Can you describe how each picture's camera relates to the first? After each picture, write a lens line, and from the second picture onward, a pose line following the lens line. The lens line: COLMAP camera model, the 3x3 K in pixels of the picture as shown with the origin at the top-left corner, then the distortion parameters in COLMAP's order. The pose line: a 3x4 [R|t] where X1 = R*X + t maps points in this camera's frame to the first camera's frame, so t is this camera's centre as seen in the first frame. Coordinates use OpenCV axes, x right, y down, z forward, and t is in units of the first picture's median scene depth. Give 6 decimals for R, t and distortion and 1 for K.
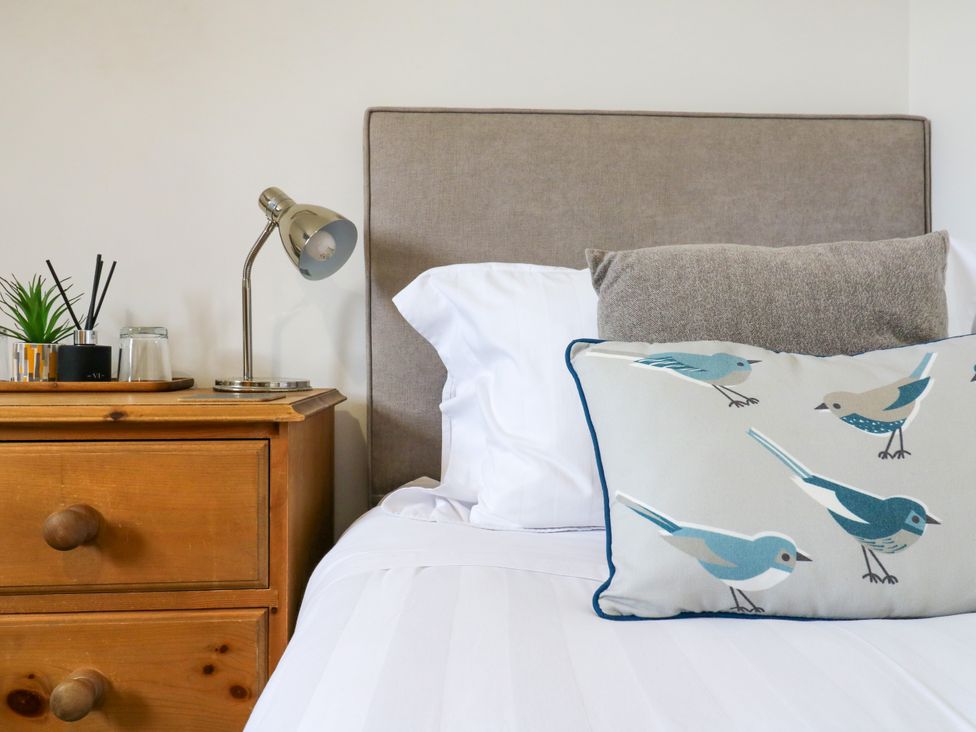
lens RADIAL K [[782.6, 0, 493.7], [0, 782.6, 363.5], [0, 0, 1]] dist [0.009563, 0.004299]
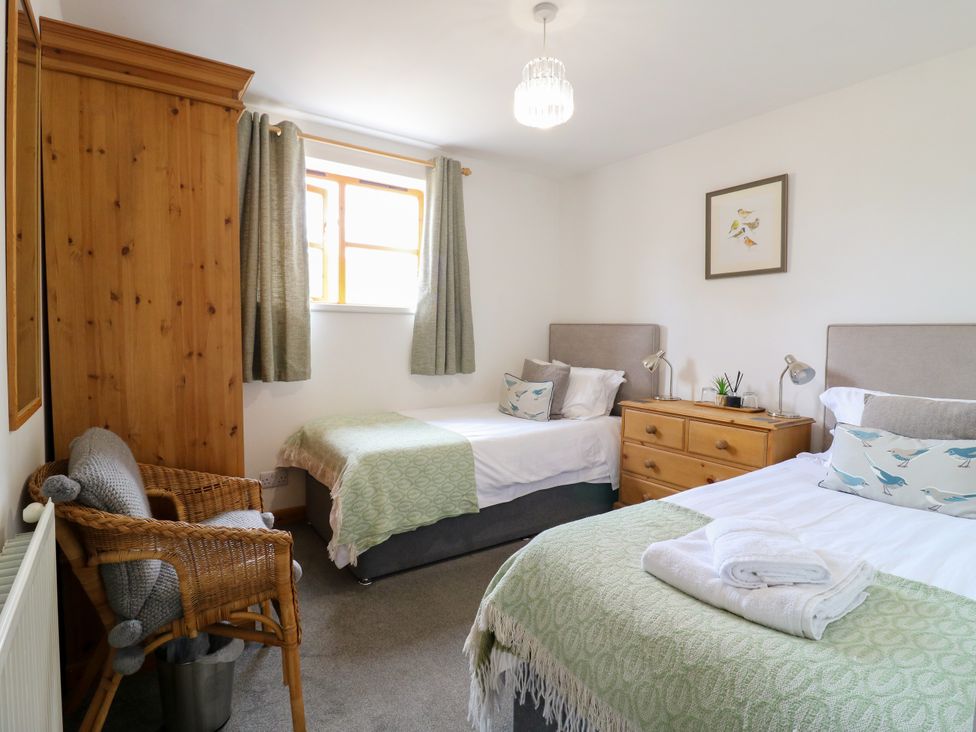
lens RADIAL K [[508.3, 0, 489.9], [0, 508.3, 357.7], [0, 0, 1]] dist [-0.004442, -0.006774]
pose [[0.522172, 0.050394, -0.851350, 0.913245], [-0.026098, 0.998729, 0.043111, -0.285121], [0.852441, -0.000293, 0.522824, -1.233790]]
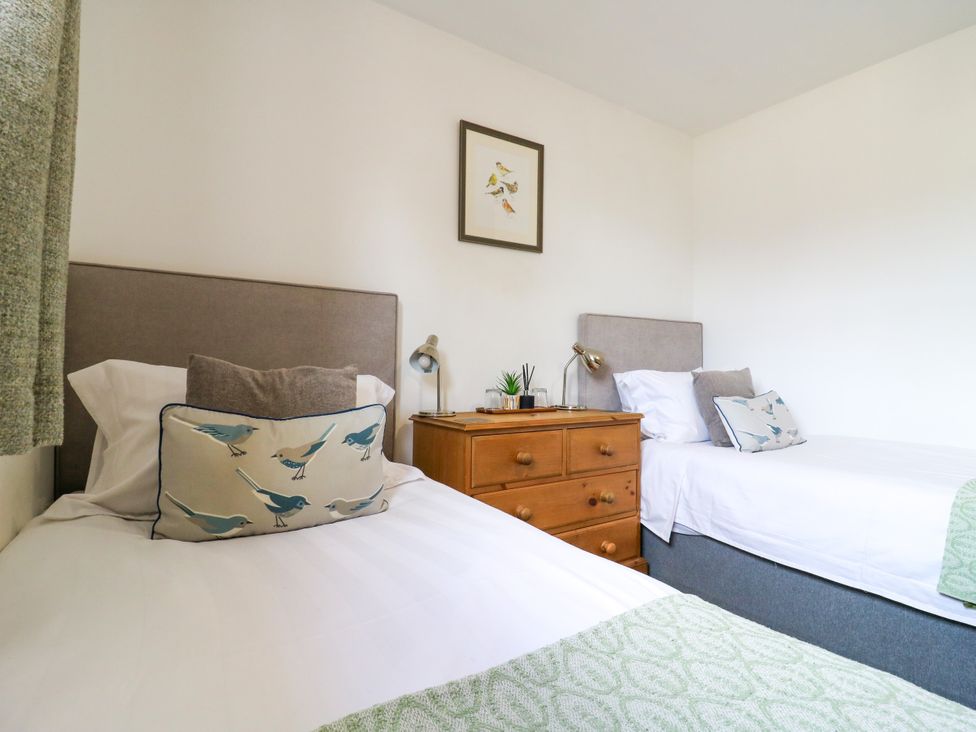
lens RADIAL K [[508.3, 0, 488.2], [0, 508.3, 362.8], [0, 0, 1]] dist [-0.004442, -0.006774]
pose [[0.870692, 0.006913, 0.491780, -1.626718], [0.002349, 0.999831, -0.018214, -0.114562], [-0.491823, 0.017014, 0.870529, -0.579579]]
